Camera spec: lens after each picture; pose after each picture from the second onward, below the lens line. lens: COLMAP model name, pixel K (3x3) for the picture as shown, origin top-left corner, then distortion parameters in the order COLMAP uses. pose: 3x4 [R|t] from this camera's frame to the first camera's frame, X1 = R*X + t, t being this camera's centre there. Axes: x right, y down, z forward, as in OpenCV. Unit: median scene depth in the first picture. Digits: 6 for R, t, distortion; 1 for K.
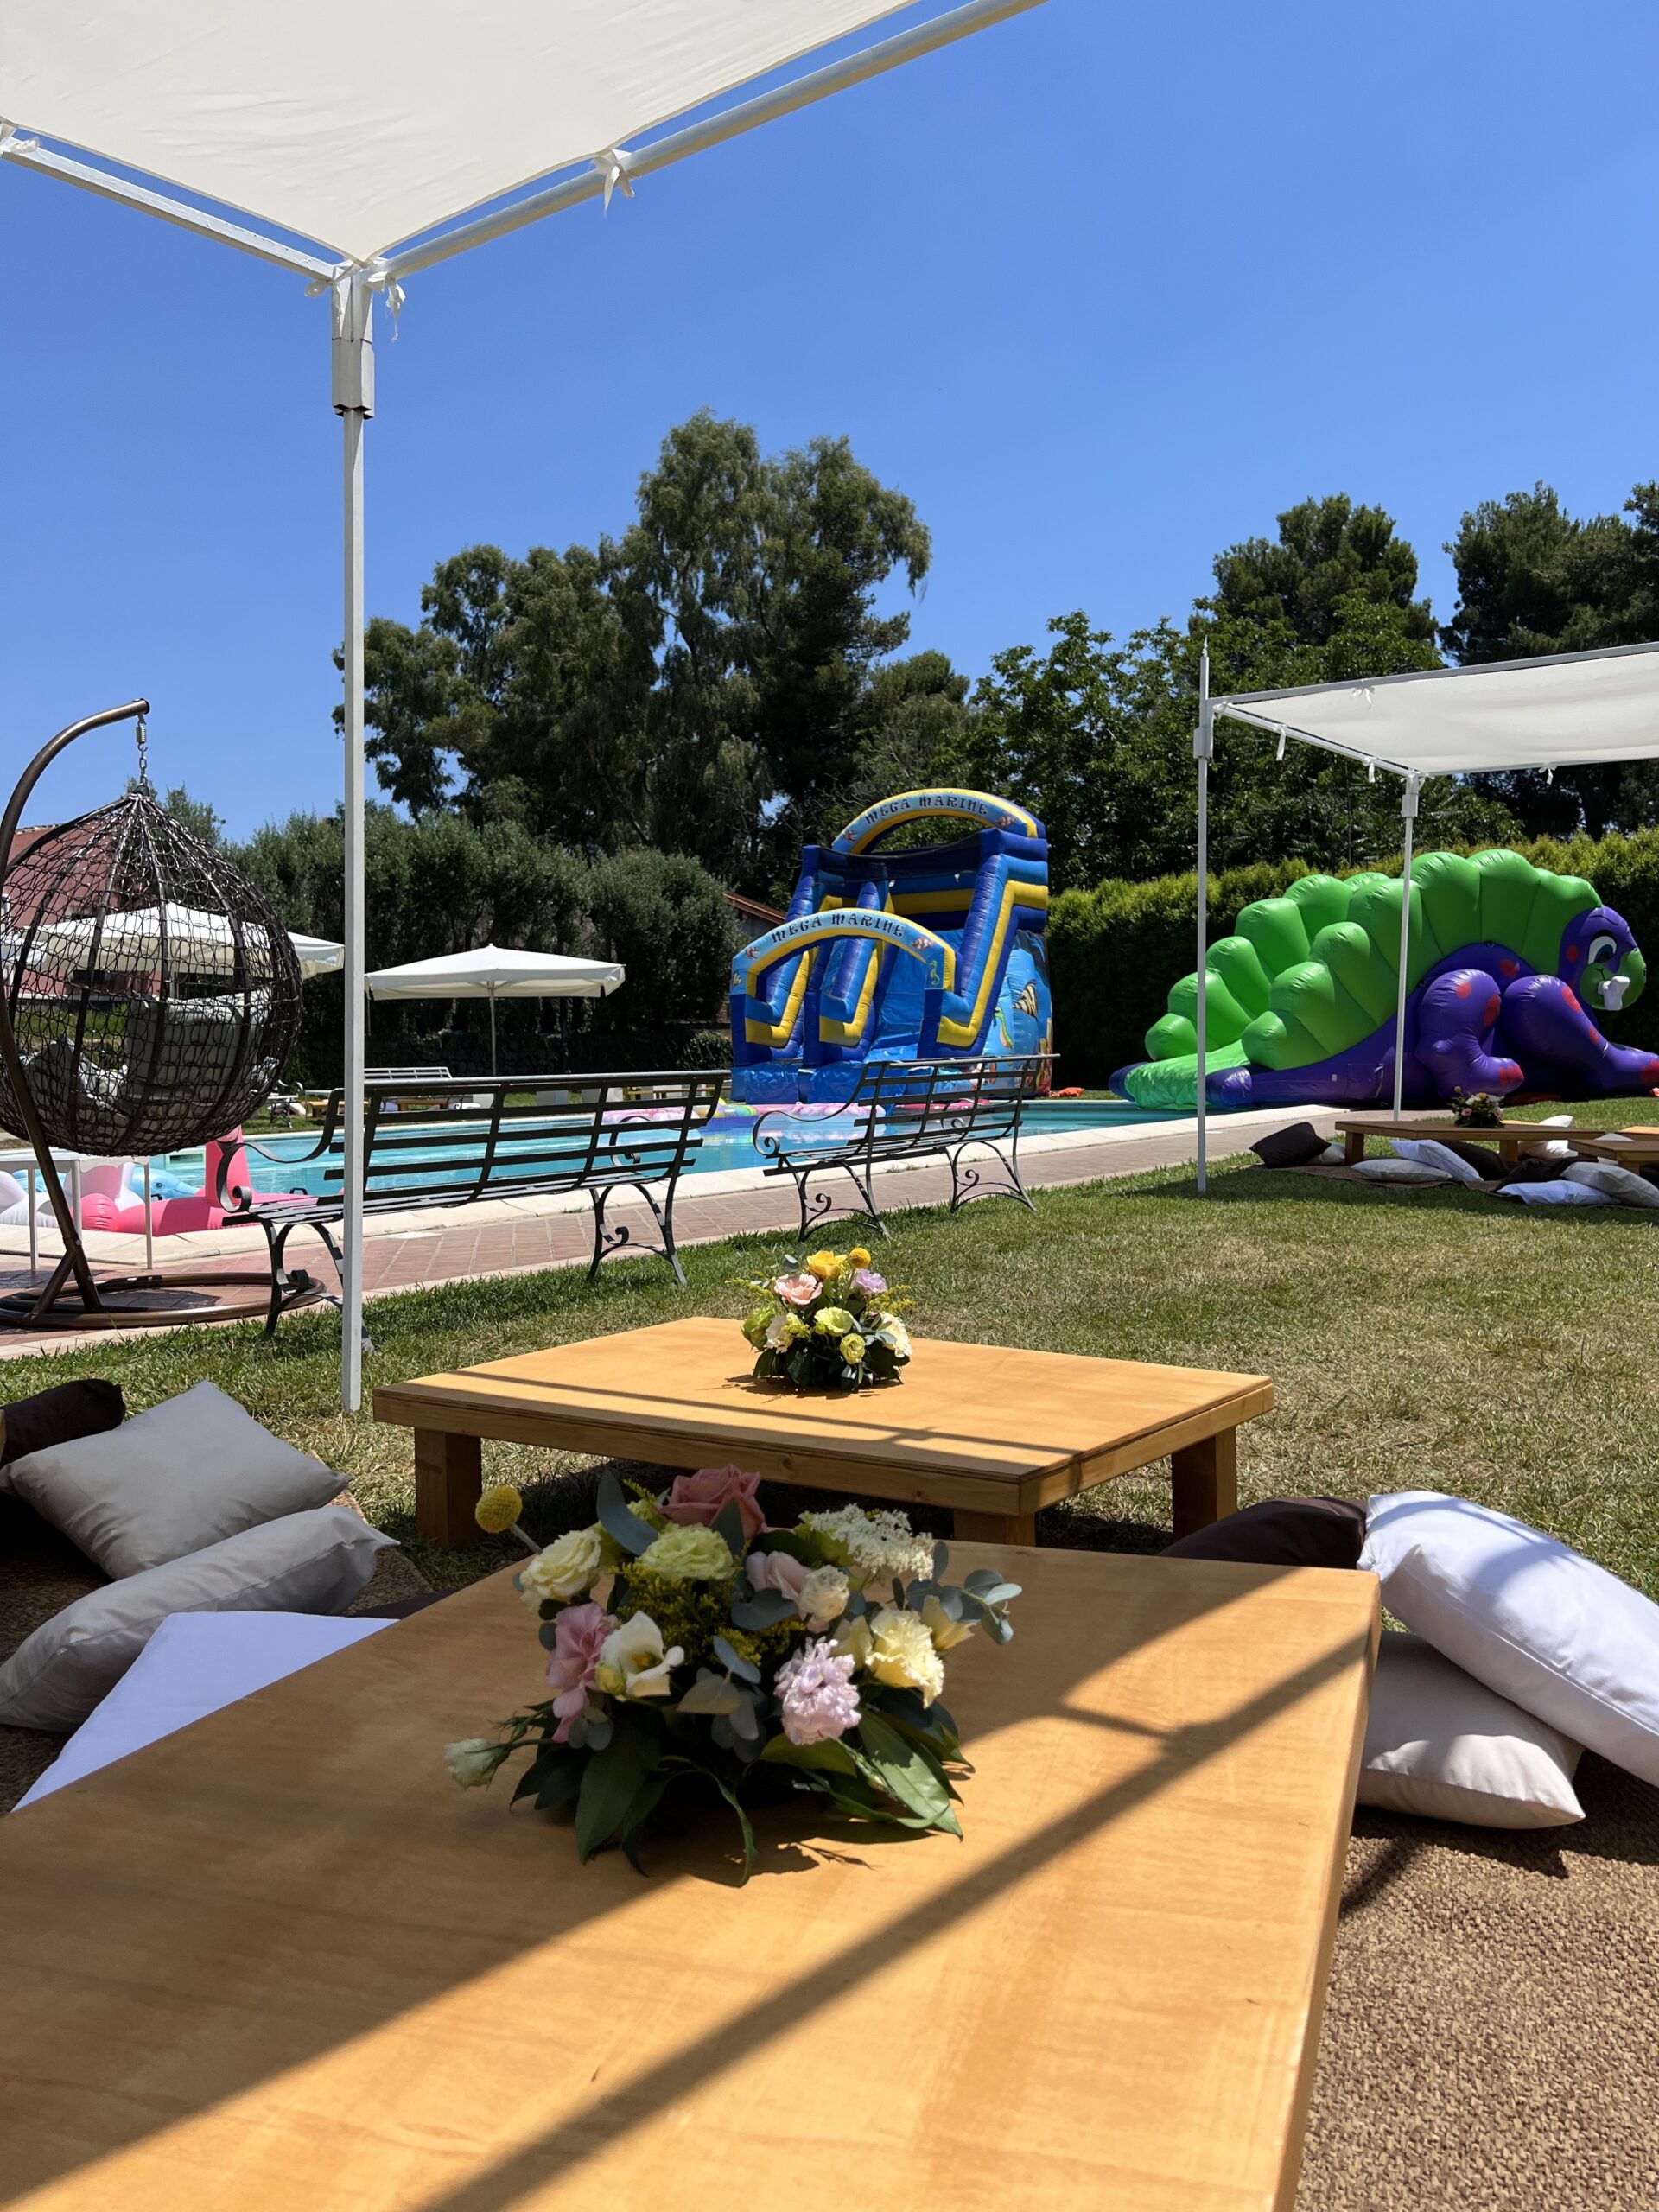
lens RADIAL K [[1676.1, 0, 838.6], [0, 1676.1, 1123.0], [0, 0, 1]] dist [0.048342, -0.057433]
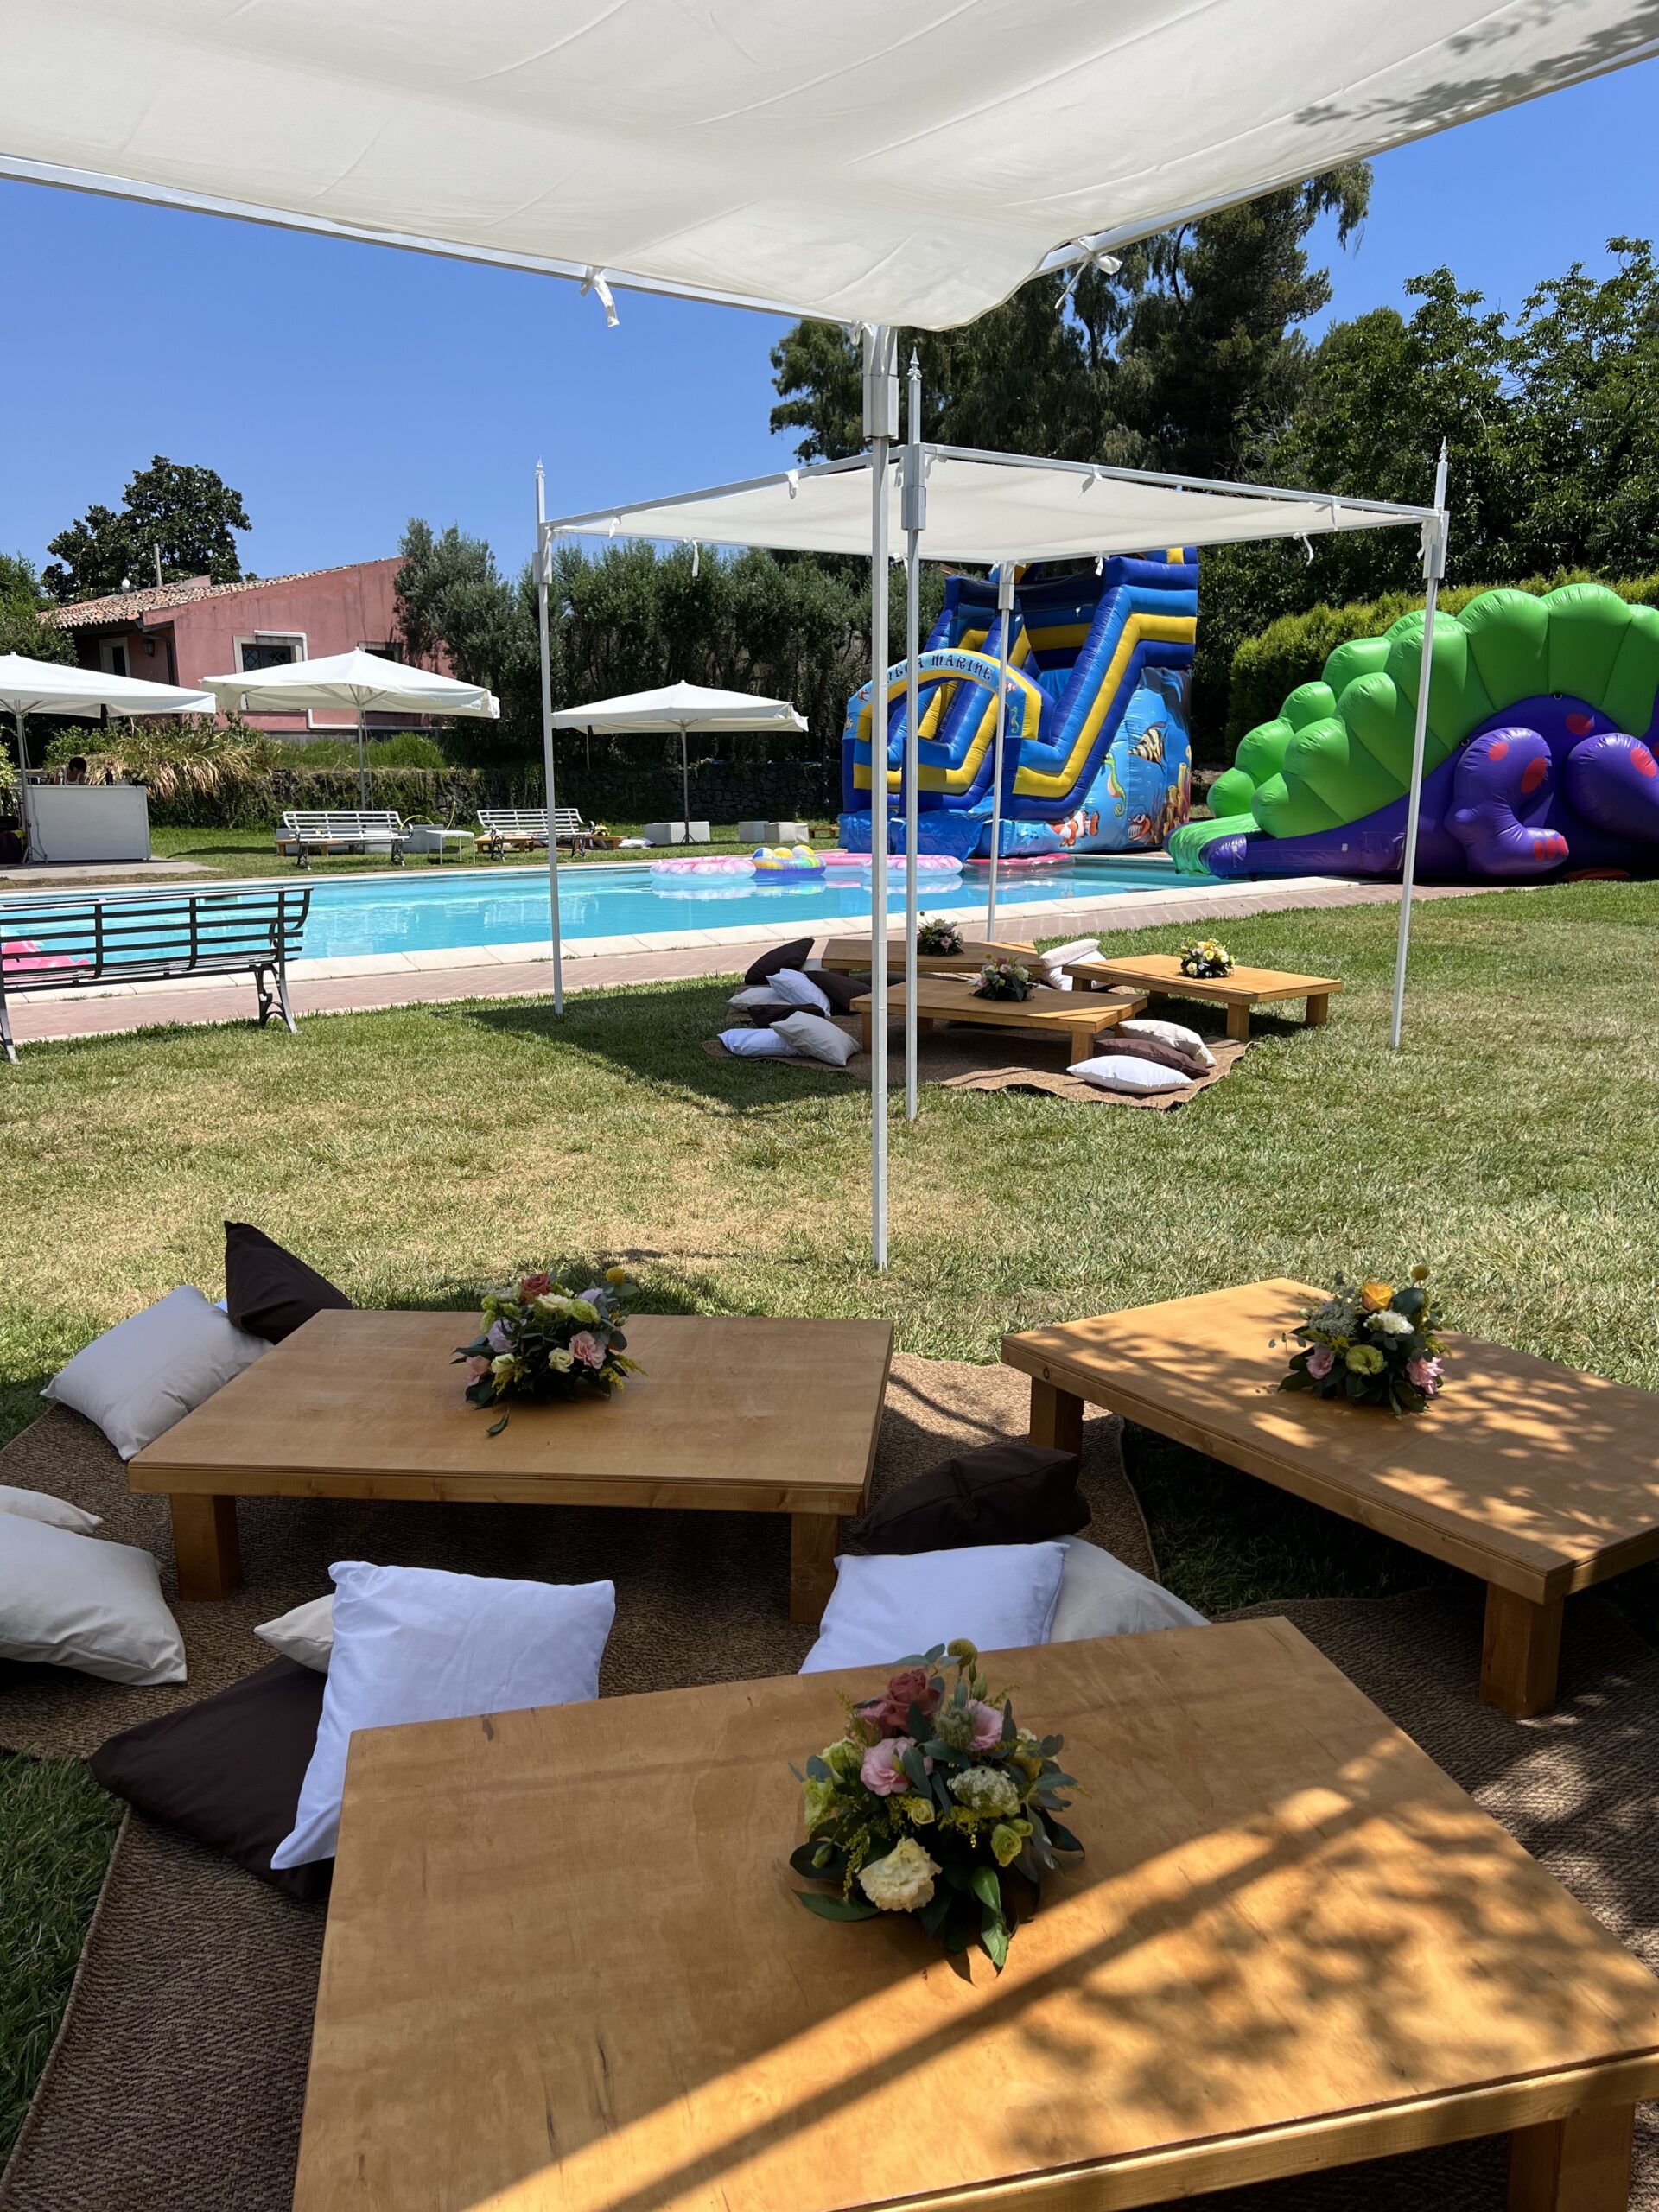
lens RADIAL K [[1676.1, 0, 828.5], [0, 1676.1, 1085.4], [0, 0, 1]] dist [0.048342, -0.057433]
pose [[0.956915, 0.061894, -0.283696, 0.213156], [-0.018104, 0.987835, 0.154449, -0.026029], [0.289805, -0.142659, 0.946394, 0.022728]]
